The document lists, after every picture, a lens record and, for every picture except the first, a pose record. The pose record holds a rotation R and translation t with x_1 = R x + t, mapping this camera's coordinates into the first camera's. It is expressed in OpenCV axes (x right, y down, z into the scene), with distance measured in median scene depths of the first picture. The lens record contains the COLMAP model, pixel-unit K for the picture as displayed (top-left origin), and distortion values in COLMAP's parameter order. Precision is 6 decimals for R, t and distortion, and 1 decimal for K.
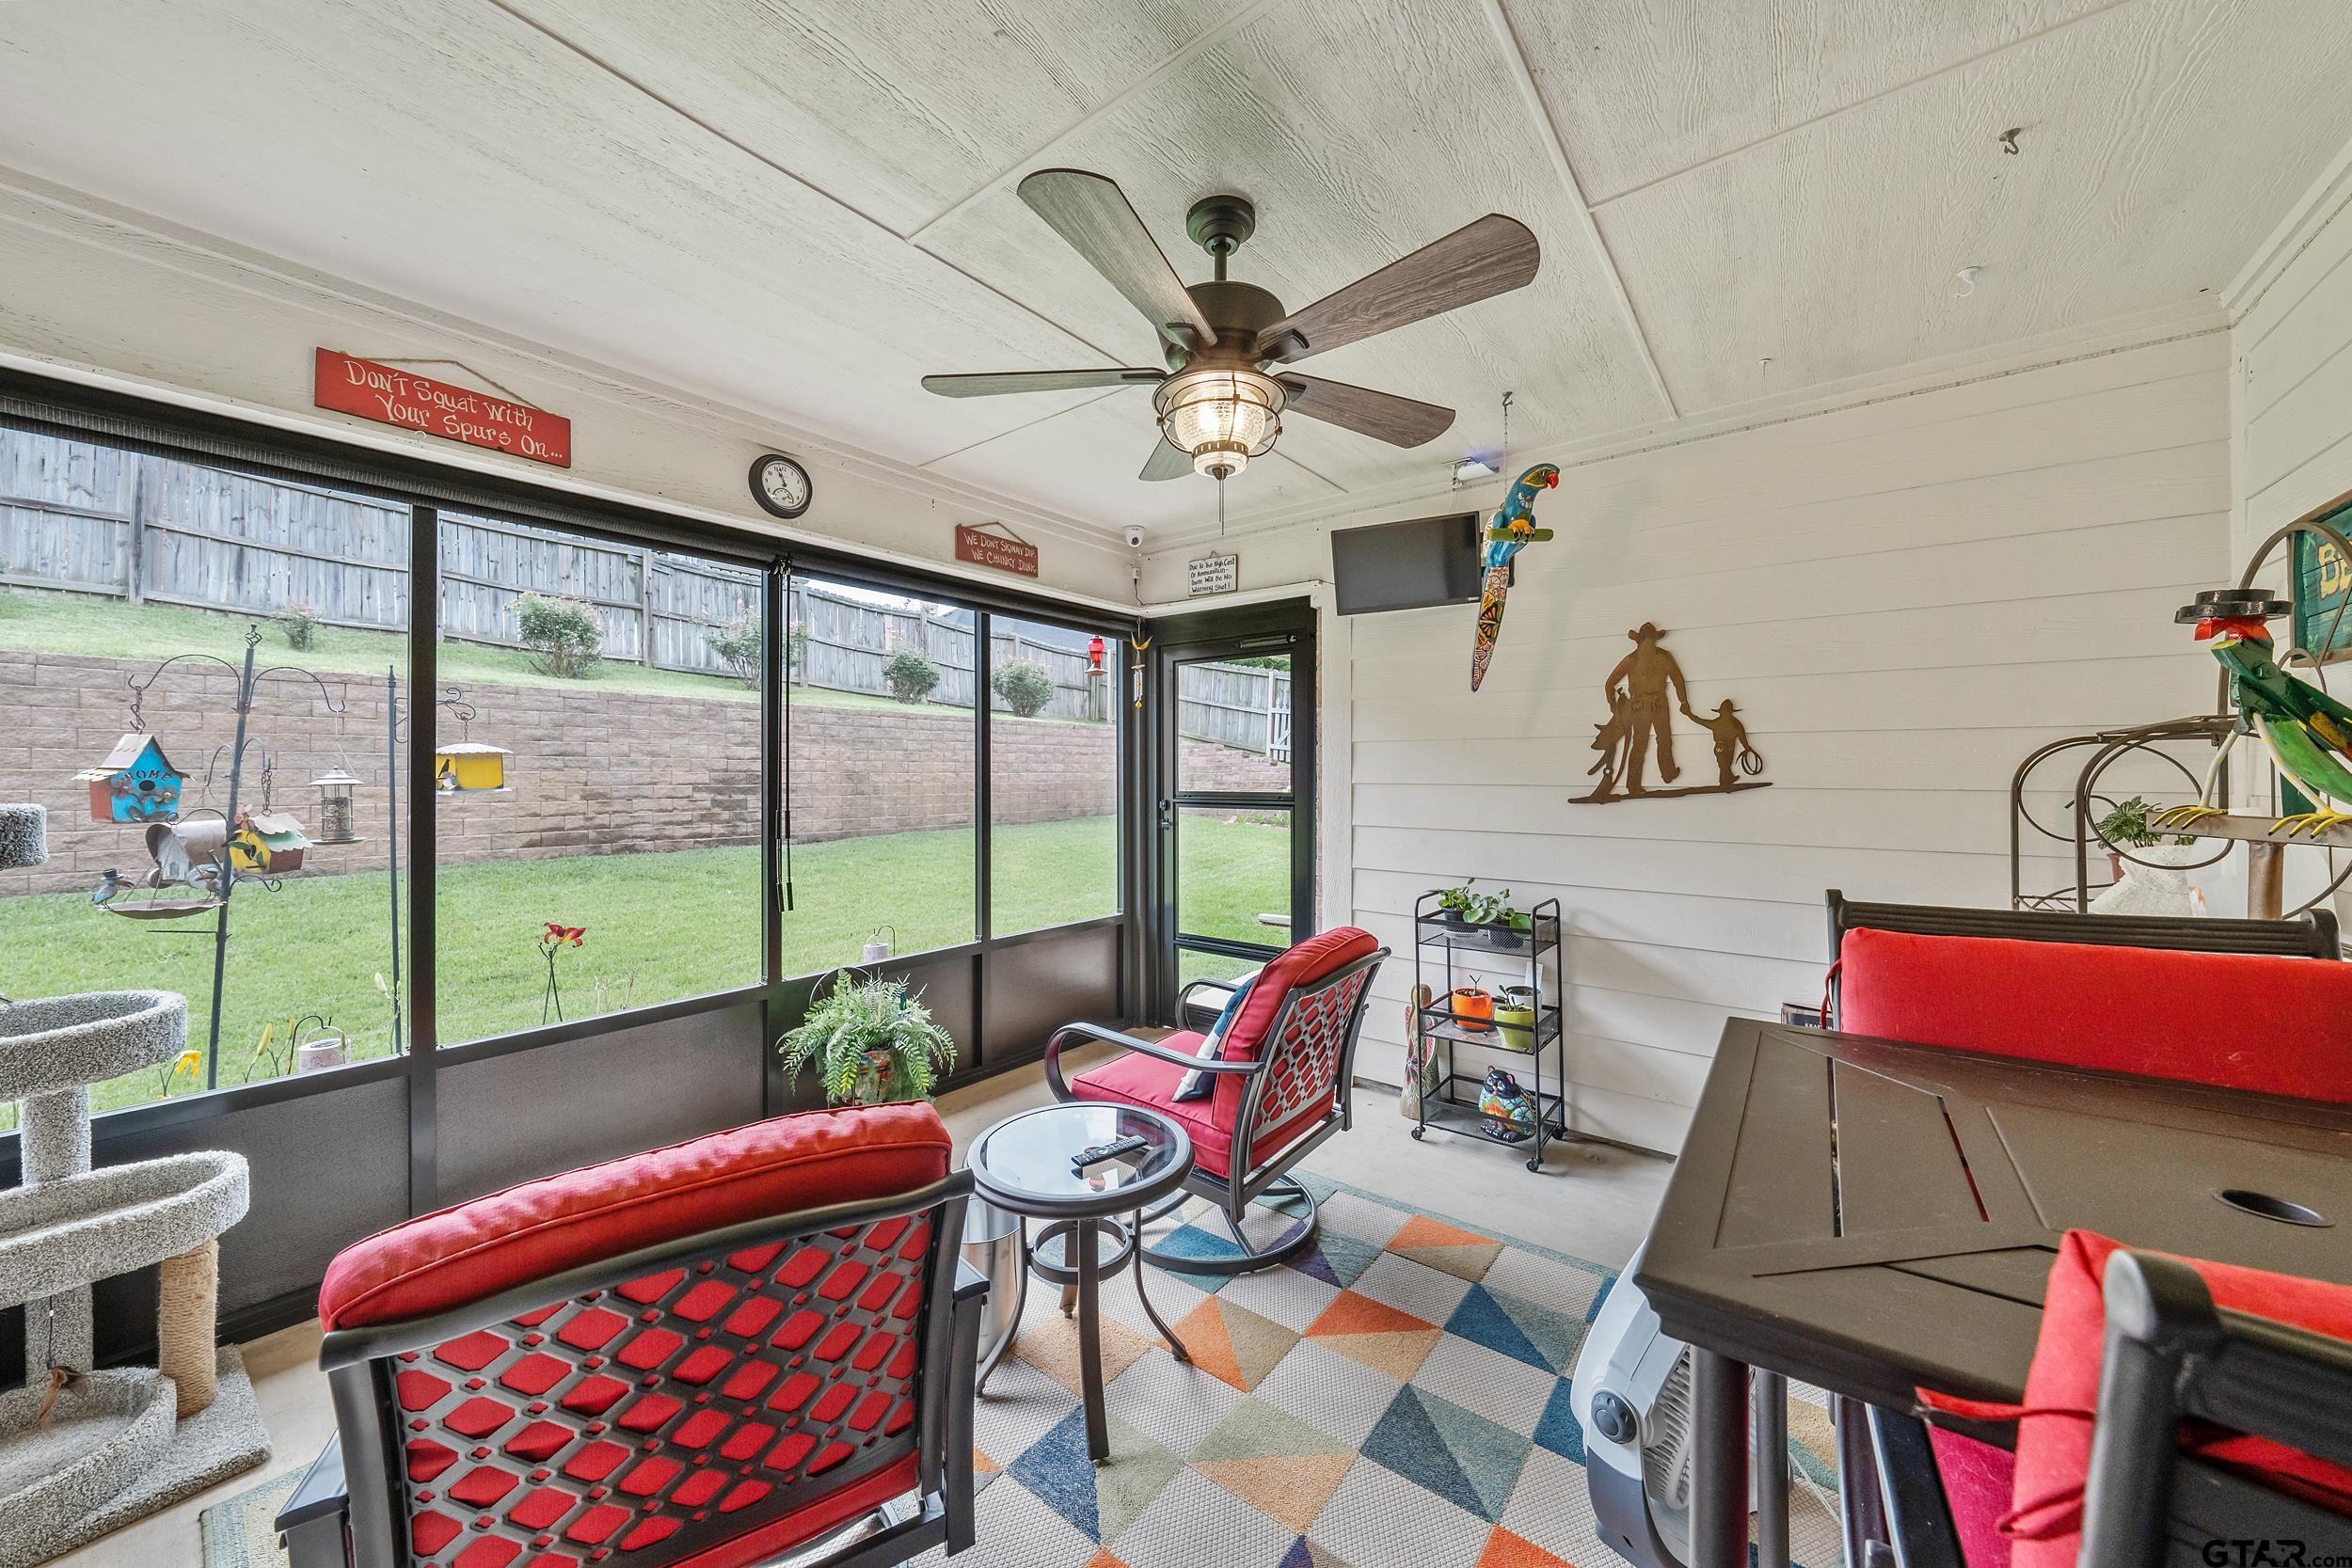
lens RADIAL K [[834.3, 0, 1167.8], [0, 834.3, 772.8], [0, 0, 1]] dist [-0.010320, -0.000029]
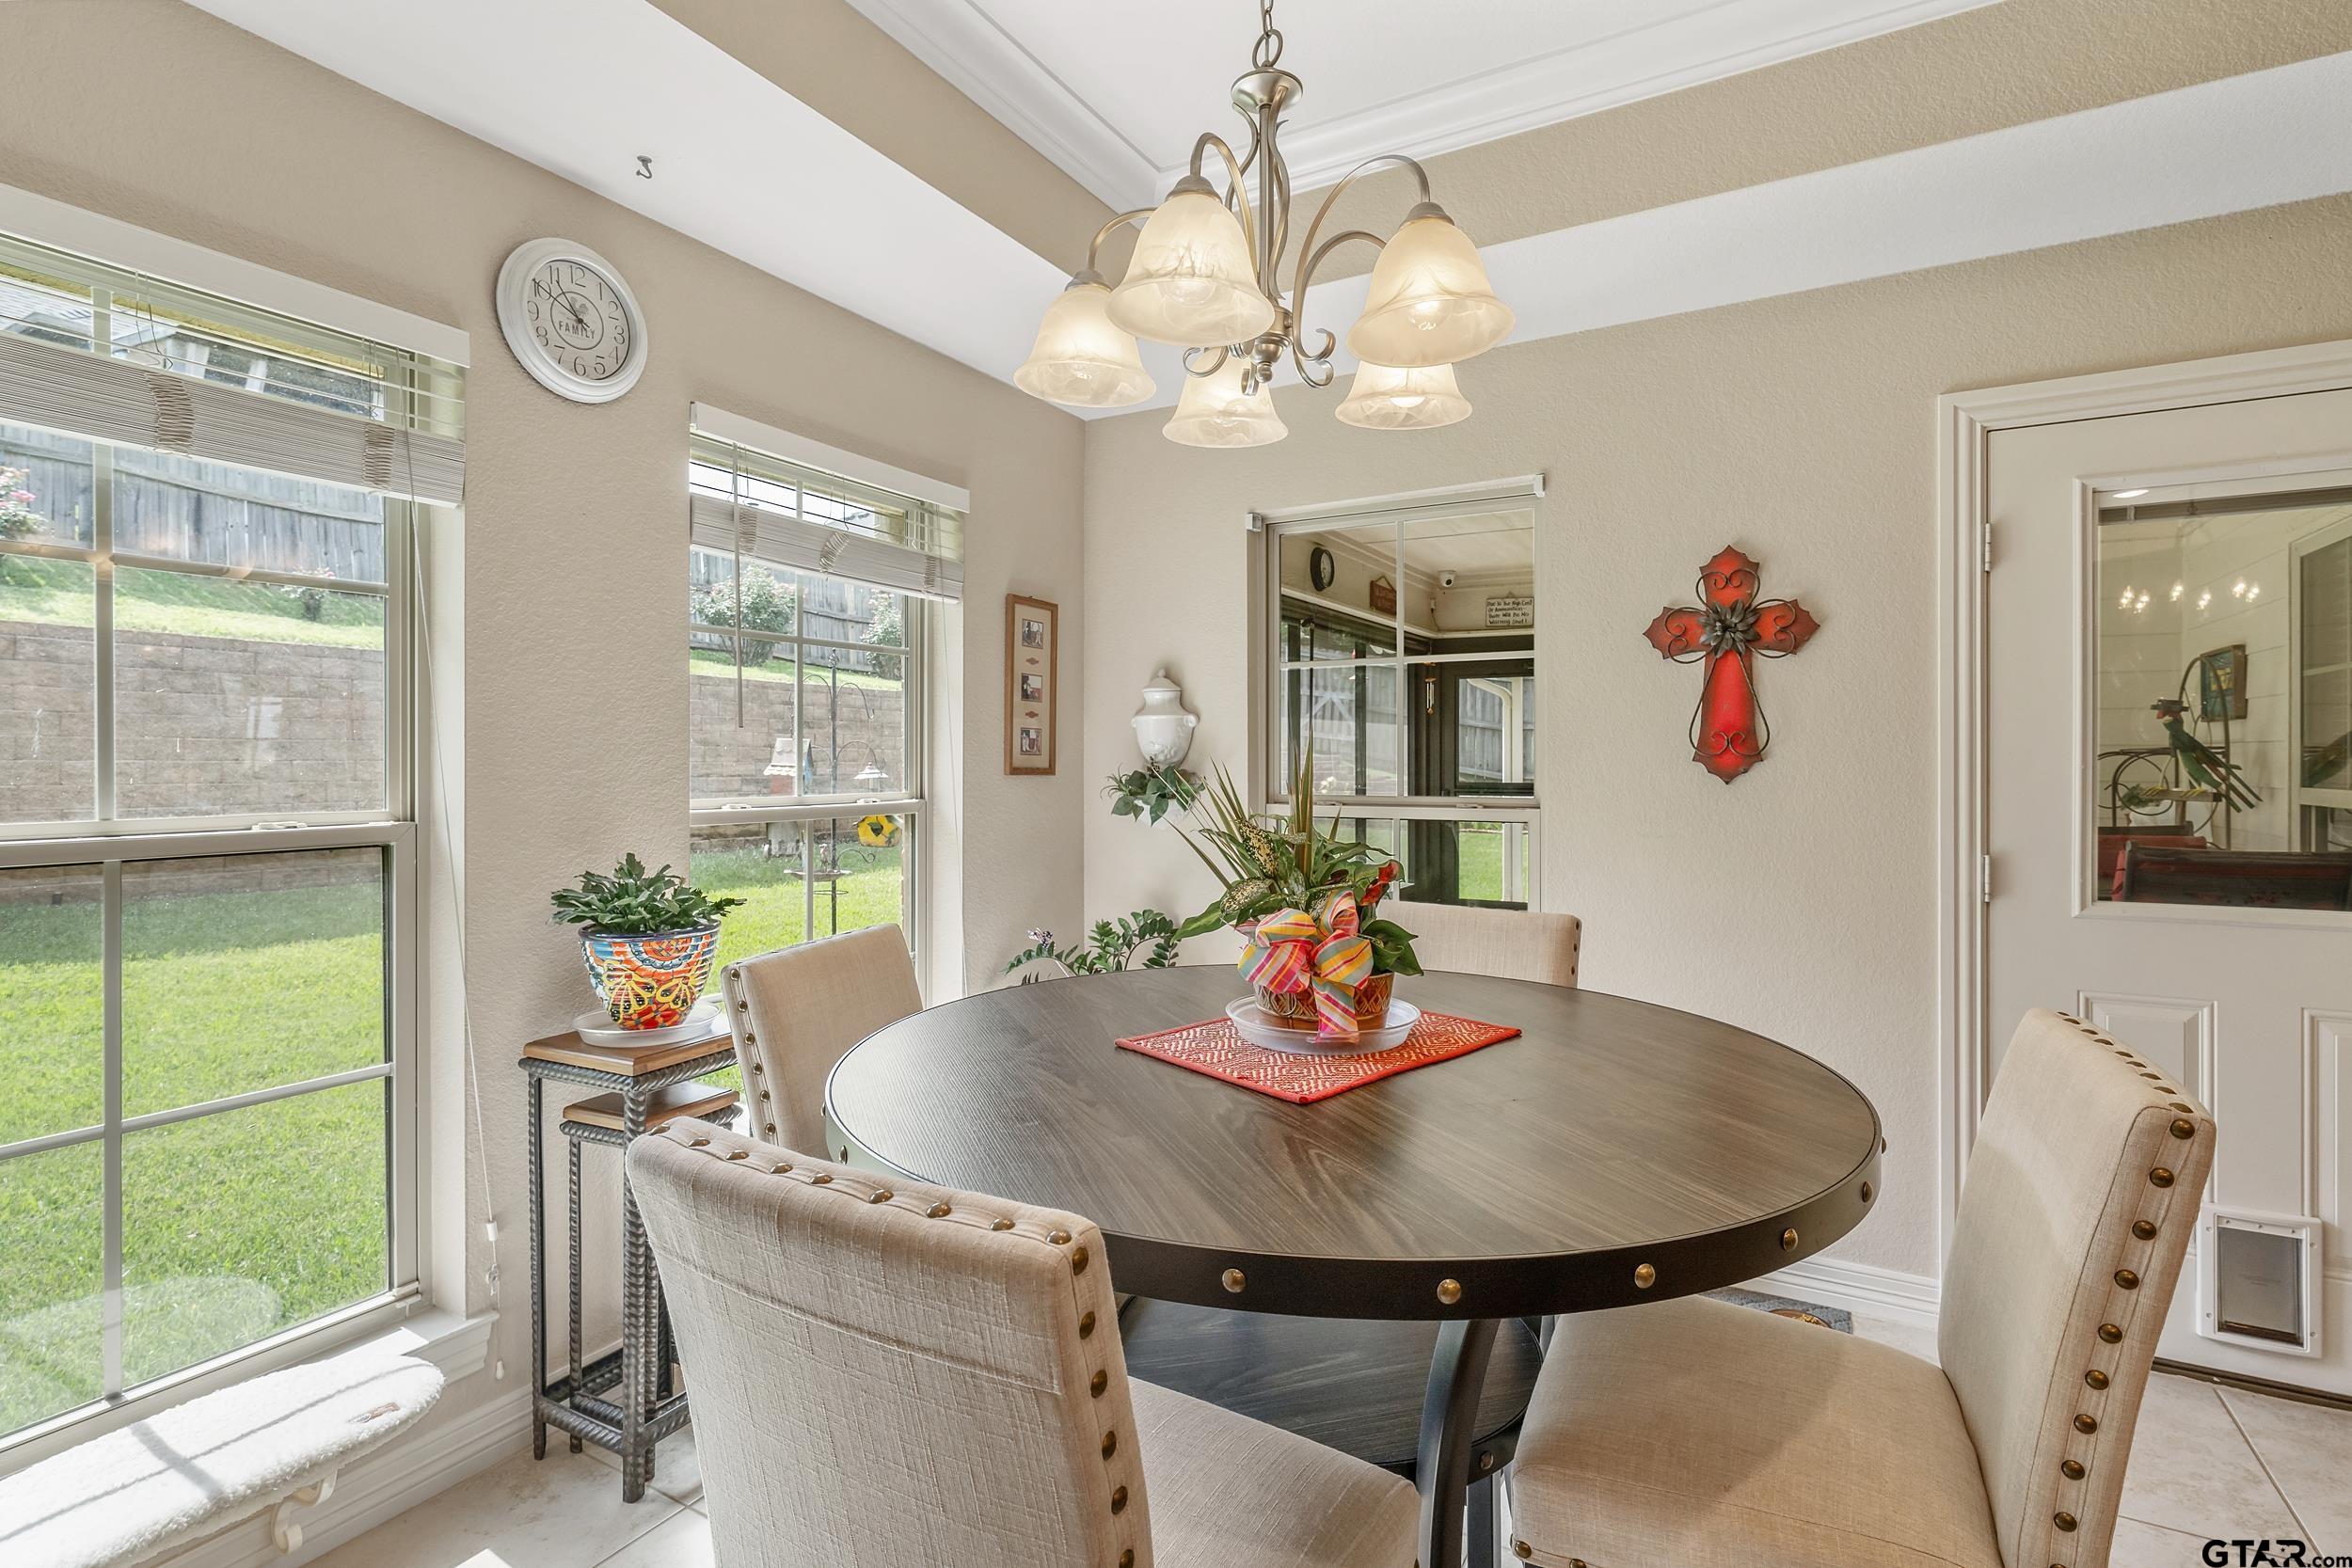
lens RADIAL K [[1116.8, 0, 1185.0], [0, 1116.8, 758.2], [0, 0, 1]] dist [-0.001329, -0.000182]
pose [[0.988324, 0.000902, 0.152363, -0.628141], [-0.000791, 0.999999, -0.000783, -0.011059], [-0.152364, 0.000654, 0.988324, -0.546363]]
